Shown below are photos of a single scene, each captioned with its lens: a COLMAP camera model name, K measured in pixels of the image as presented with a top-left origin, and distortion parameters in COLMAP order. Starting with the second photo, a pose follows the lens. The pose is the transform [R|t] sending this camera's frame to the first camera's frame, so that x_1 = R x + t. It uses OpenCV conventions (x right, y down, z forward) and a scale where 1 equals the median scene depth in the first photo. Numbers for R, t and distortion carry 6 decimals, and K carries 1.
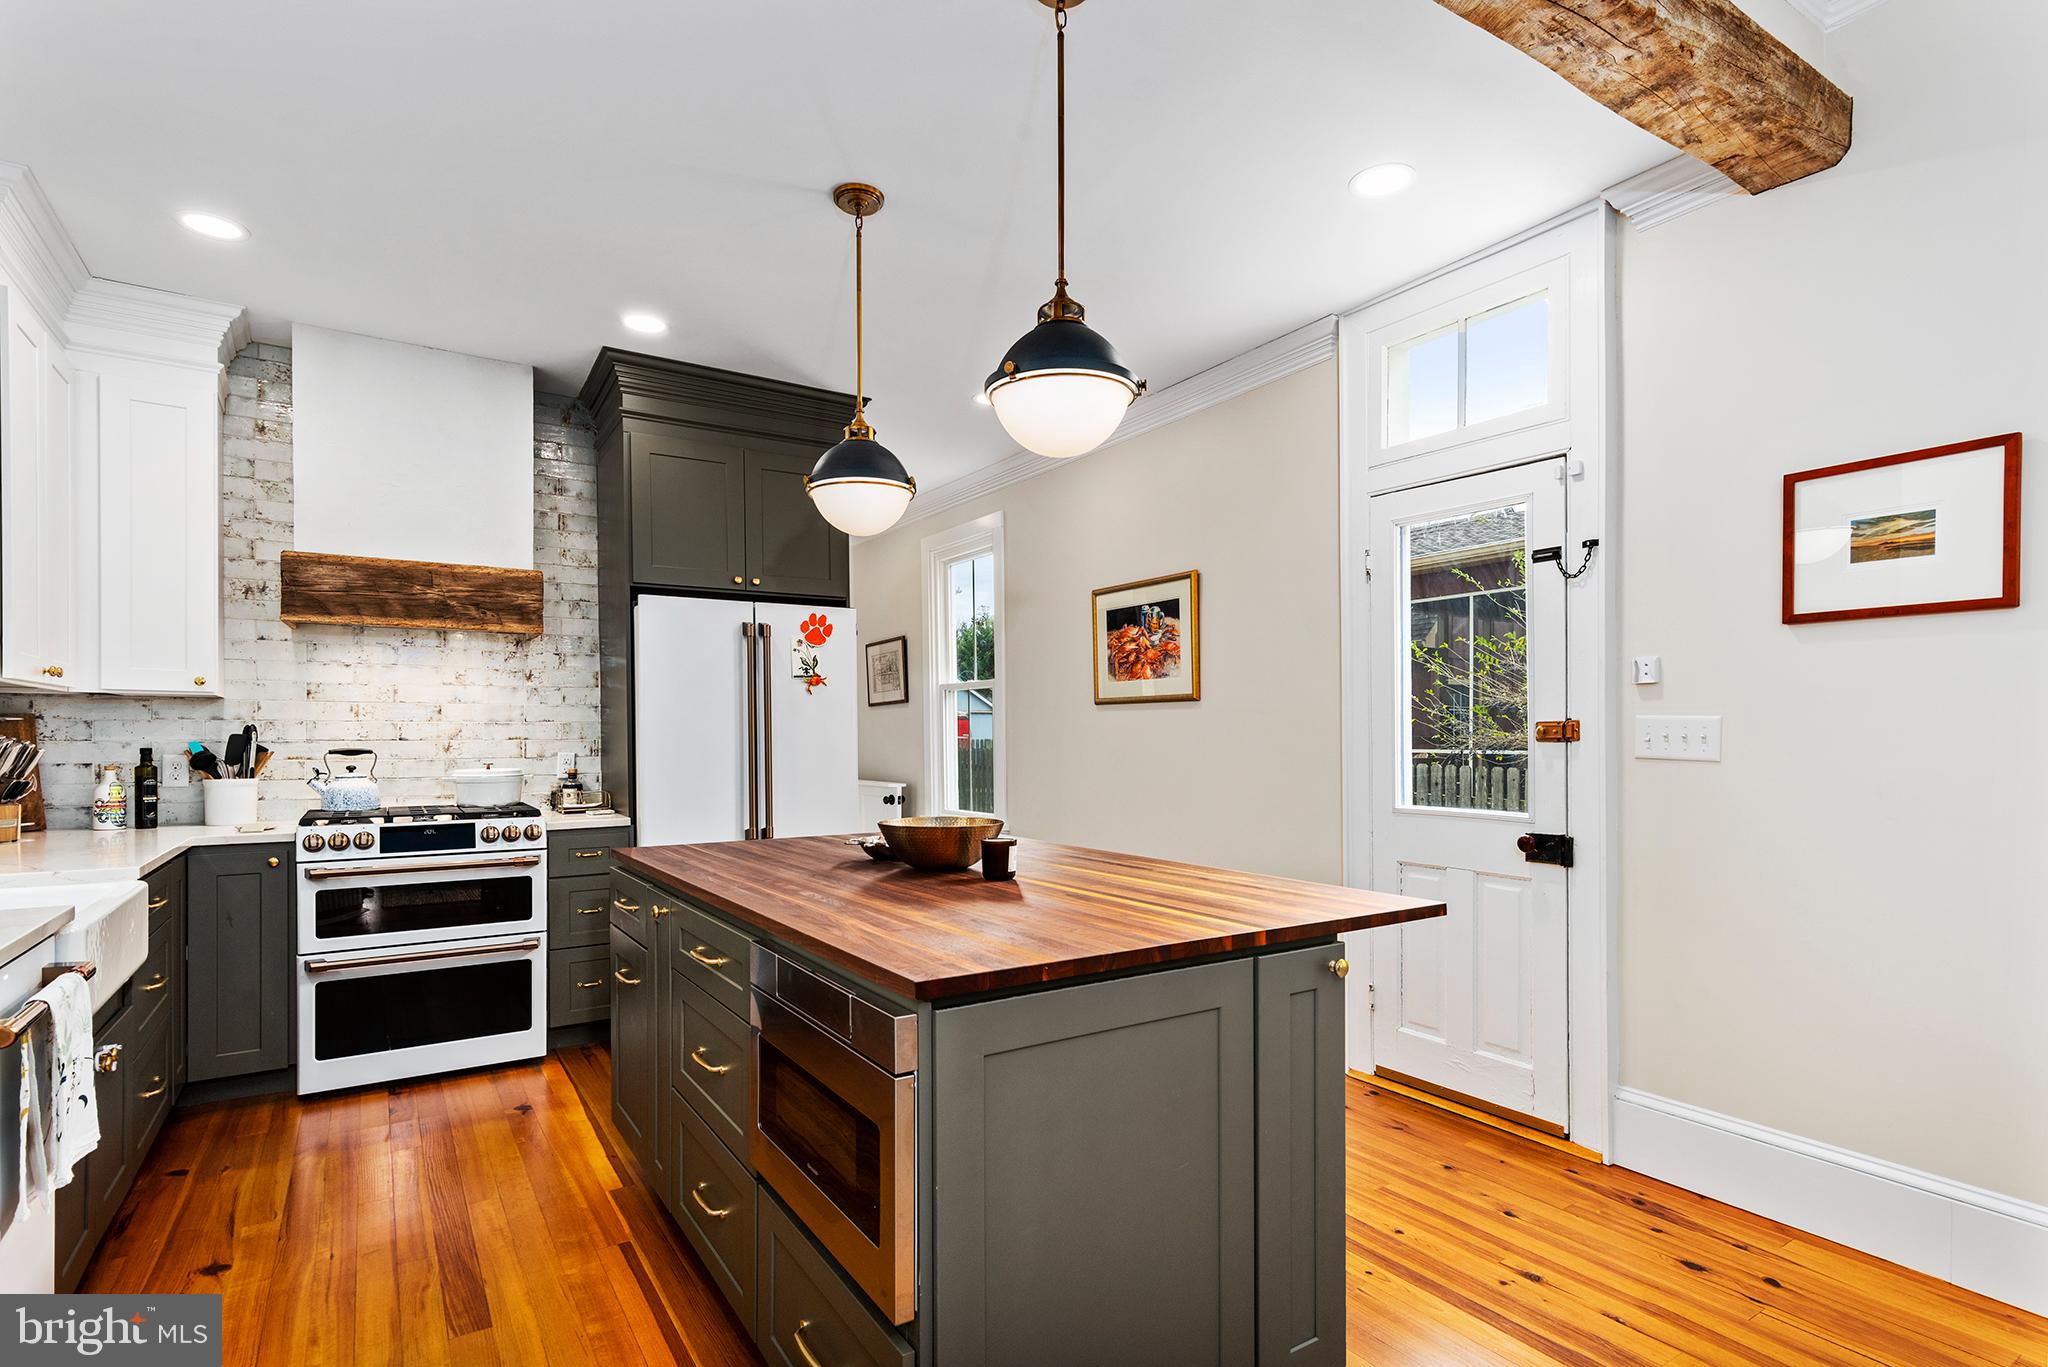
lens RADIAL K [[1005.3, 0, 1026.2], [0, 1005.3, 748.5], [0, 0, 1]] dist [0.016143, -0.000062]
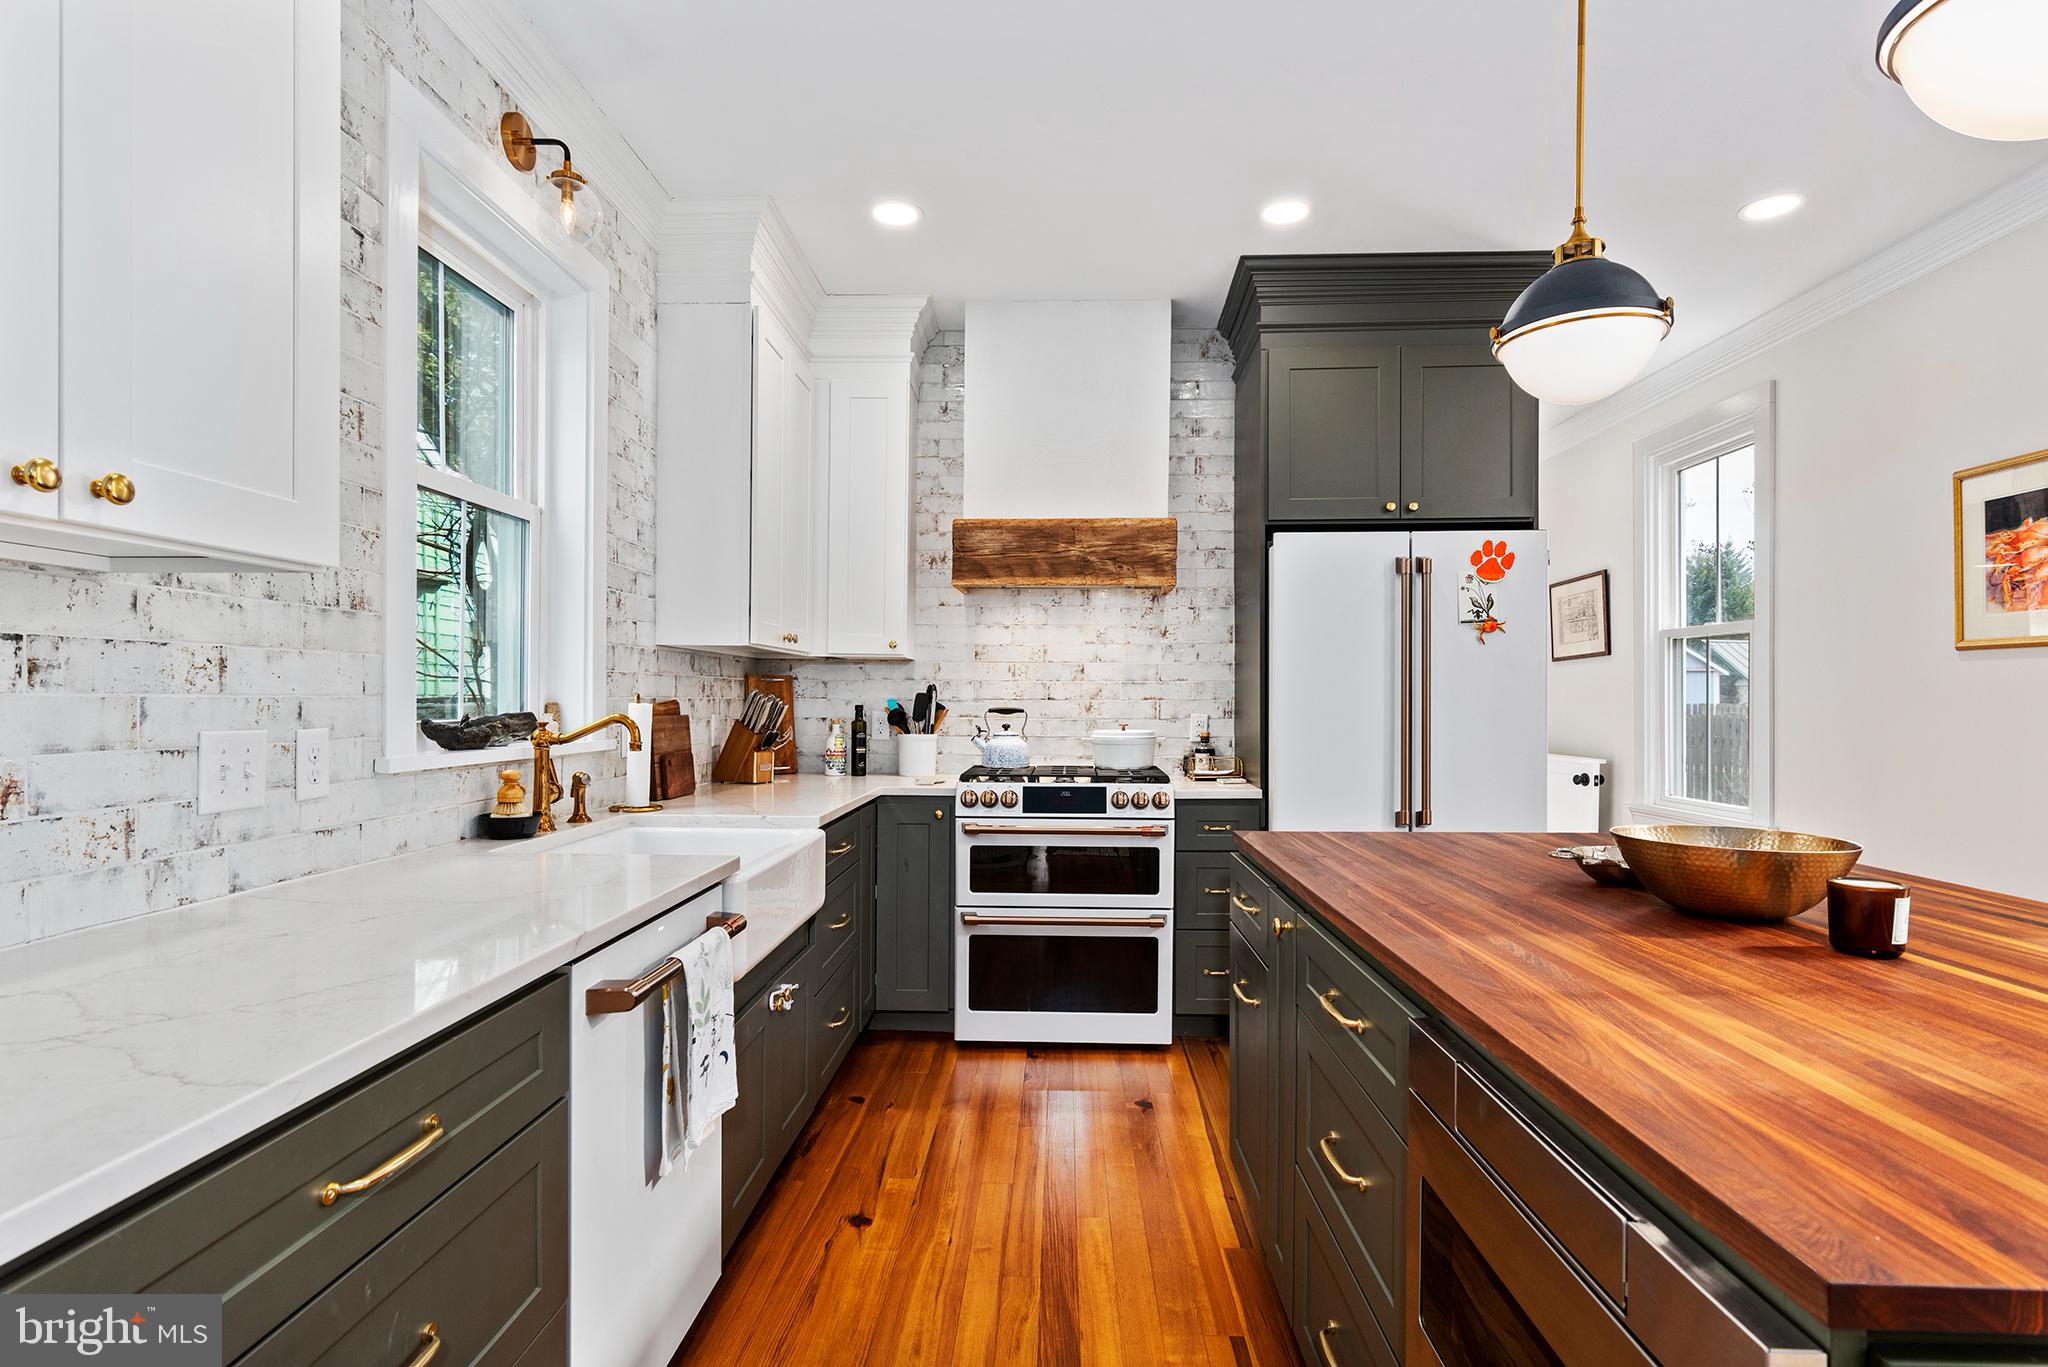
lens RADIAL K [[1028.5, 0, 1031.2], [0, 1028.5, 713.0], [0, 0, 1]] dist [0.001588, 0.000422]
pose [[0.819446, 0.013383, -0.573000, -0.049691], [-0.012351, 0.999908, 0.005692, -0.000503], [0.573023, 0.002413, 0.819536, 0.165053]]
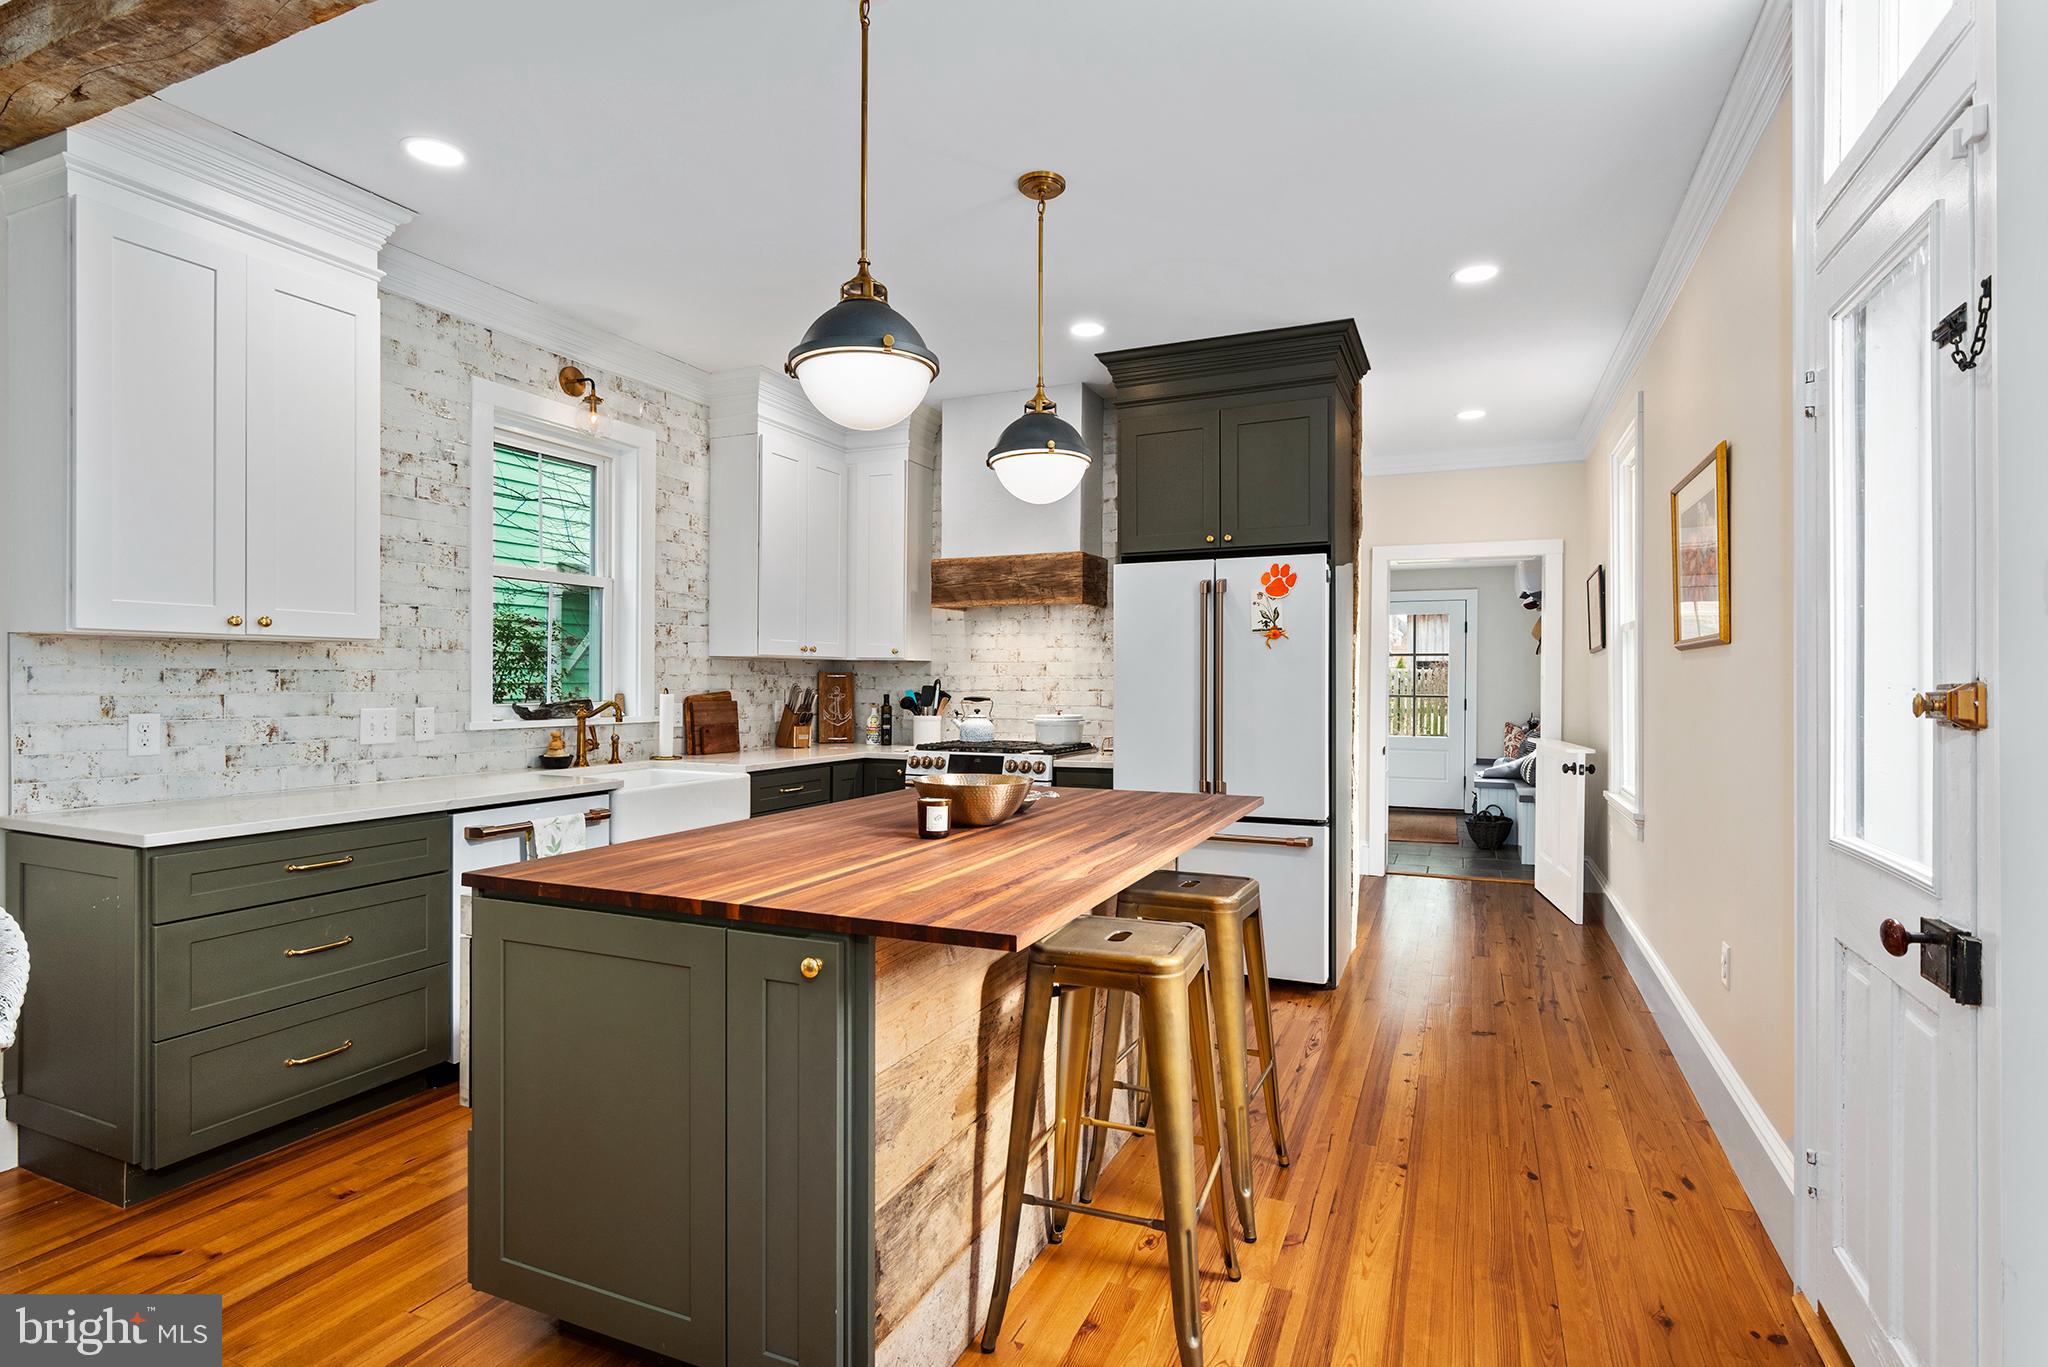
lens RADIAL K [[1016.7, 0, 1025.9], [0, 1016.7, 693.0], [0, 0, 1]] dist [0.003621, 0.000811]
pose [[0.545609, 0.014508, -0.837914, 0.548852], [-0.015131, 0.999858, 0.007459, -0.016698], [0.837903, 0.008609, 0.545751, 0.312852]]
